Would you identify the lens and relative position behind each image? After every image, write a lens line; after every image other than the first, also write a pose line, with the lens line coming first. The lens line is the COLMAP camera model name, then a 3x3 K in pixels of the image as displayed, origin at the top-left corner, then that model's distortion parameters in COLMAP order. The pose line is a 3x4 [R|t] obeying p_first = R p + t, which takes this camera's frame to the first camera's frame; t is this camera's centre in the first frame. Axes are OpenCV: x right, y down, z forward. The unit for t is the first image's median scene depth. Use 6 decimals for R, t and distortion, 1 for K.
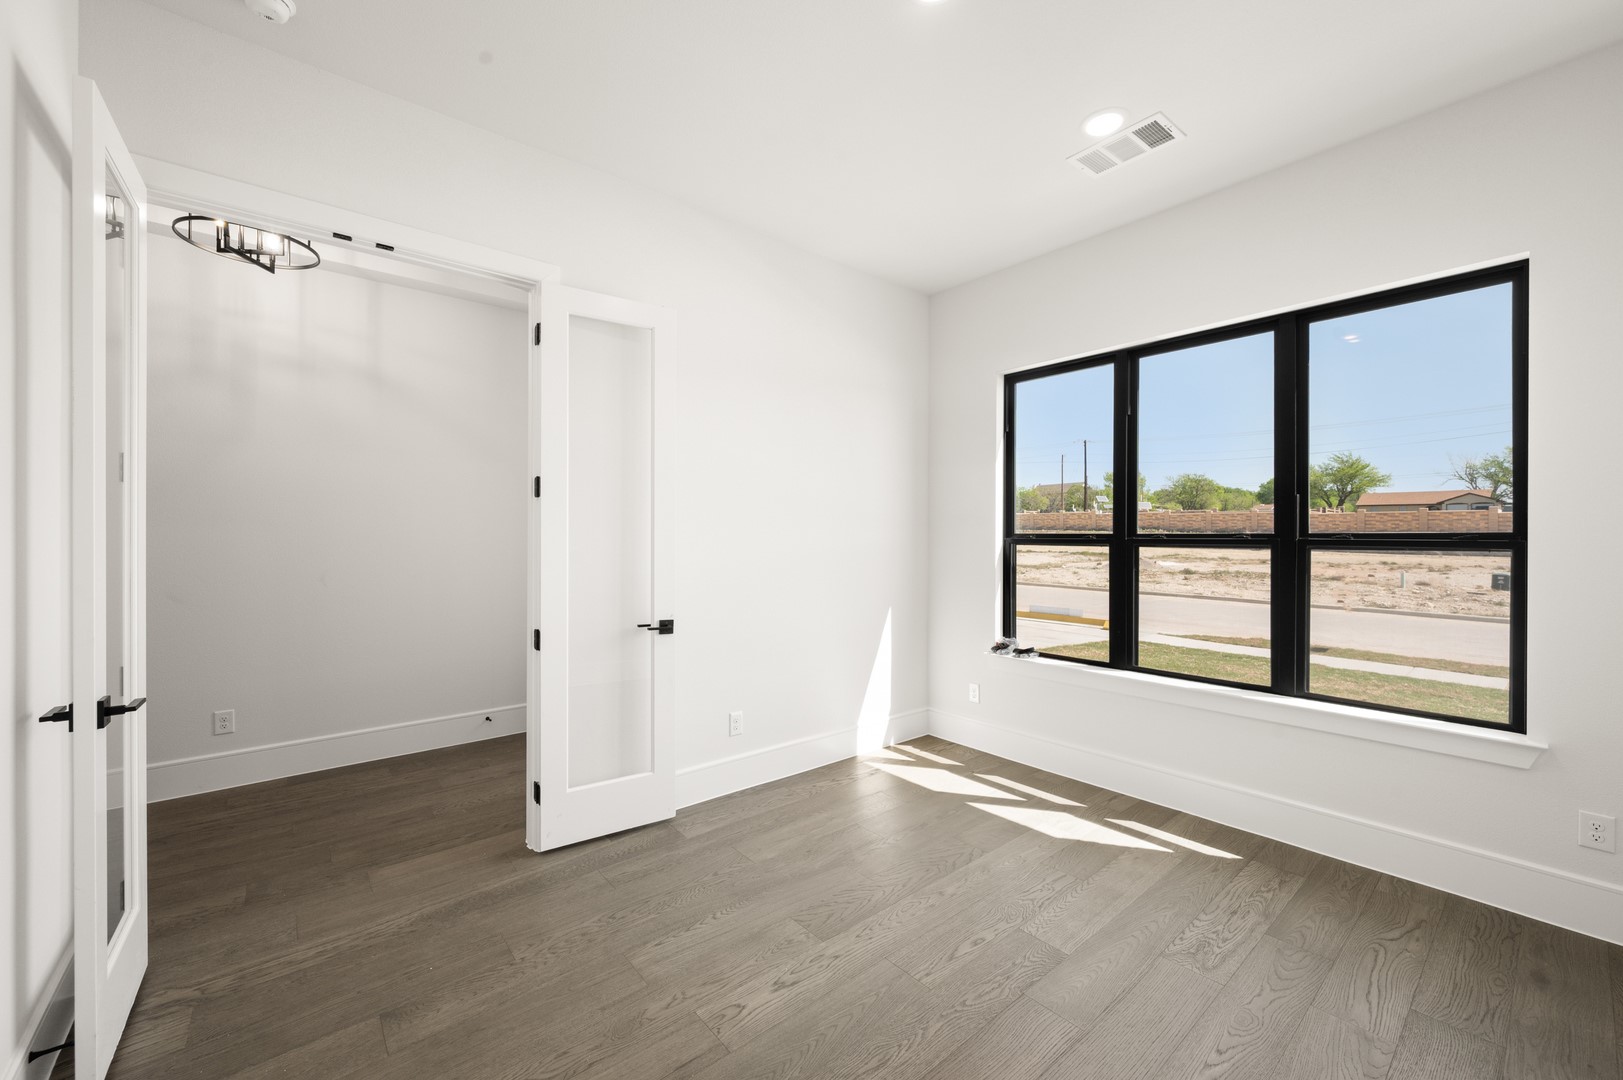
lens RADIAL K [[639.4, 0, 815.6], [0, 639.4, 535.6], [0, 0, 1]] dist [0.000194, 0.000558]
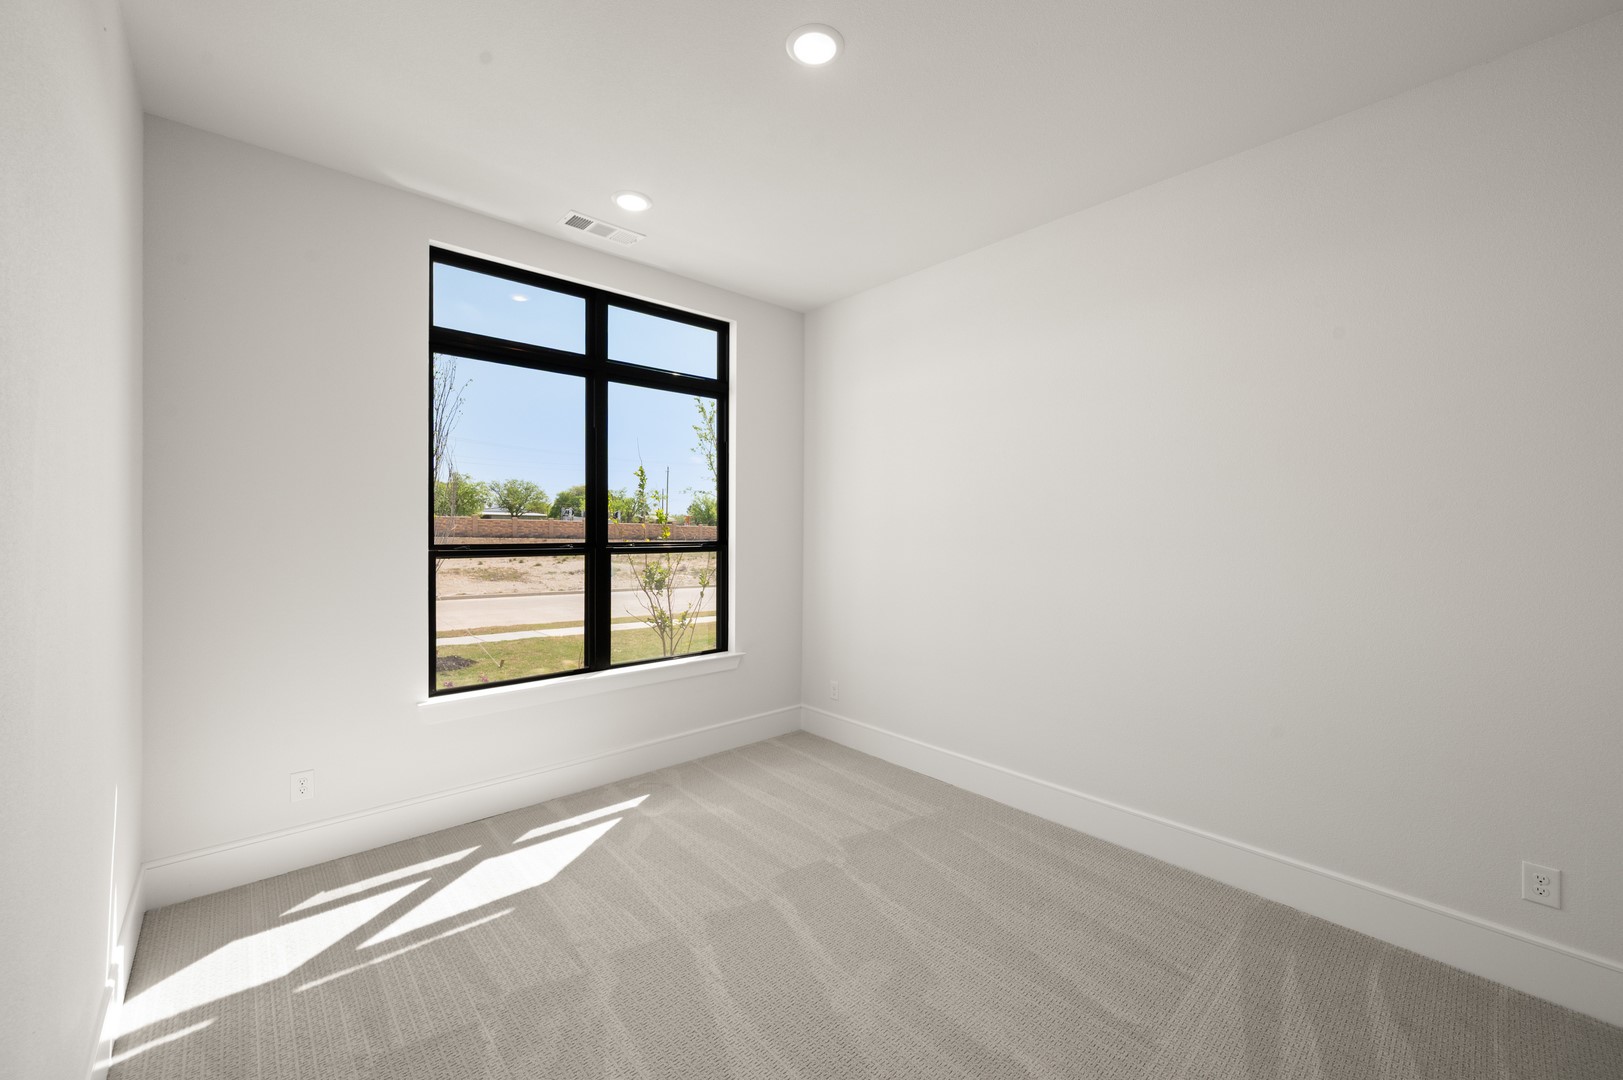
lens RADIAL K [[639.4, 0, 815.6], [0, 639.4, 535.6], [0, 0, 1]] dist [0.000194, 0.000558]
pose [[-0.042691, 0.003908, 0.999081, -0.582785], [0.006072, 0.999975, -0.003652, -0.008636], [-0.999070, 0.005911, -0.042714, 0.662533]]
